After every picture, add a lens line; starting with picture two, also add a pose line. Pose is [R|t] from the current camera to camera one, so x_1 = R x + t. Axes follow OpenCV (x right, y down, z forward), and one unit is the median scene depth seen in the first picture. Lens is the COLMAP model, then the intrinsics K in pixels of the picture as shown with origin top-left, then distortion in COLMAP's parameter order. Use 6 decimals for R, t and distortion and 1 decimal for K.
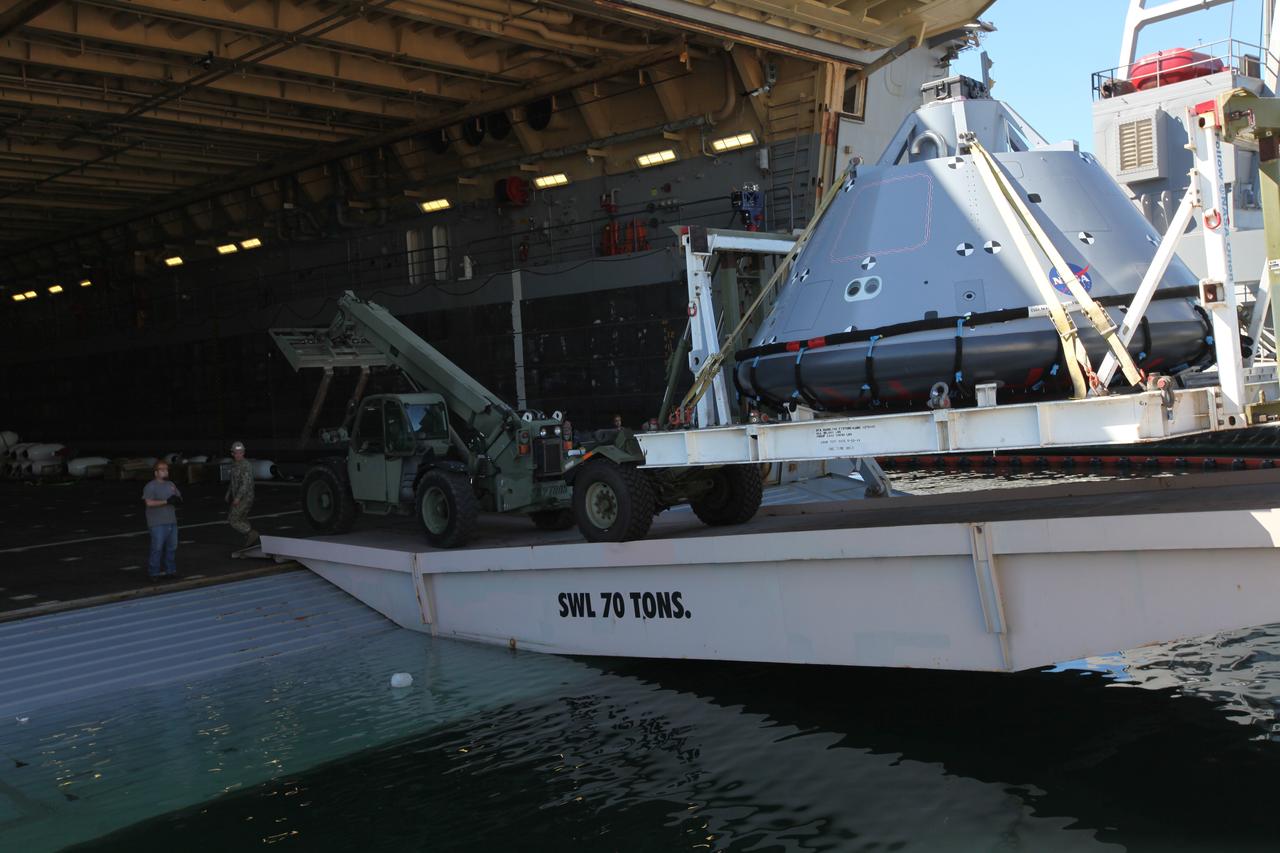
lens RADIAL K [[577.1, 0, 592.7], [0, 577.1, 430.7], [0, 0, 1]] dist [-0.006954, 0.005894]
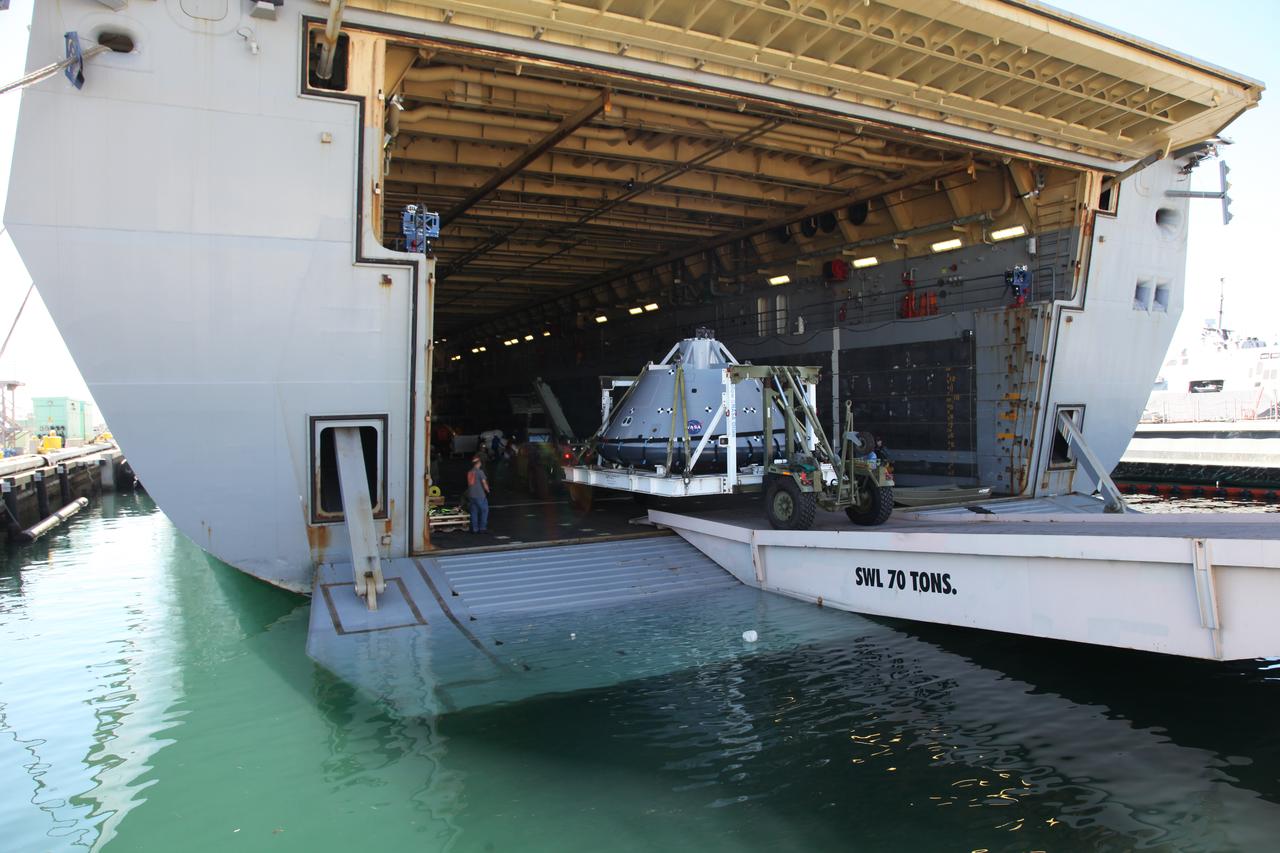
lens RADIAL K [[577.1, 0, 592.7], [0, 577.1, 430.7], [0, 0, 1]] dist [-0.006954, 0.005894]
pose [[0.833952, 0.037499, -0.550561, 0.147591], [-0.048116, 0.998830, -0.004852, -0.002301], [0.549735, 0.030537, 0.834781, -0.447483]]
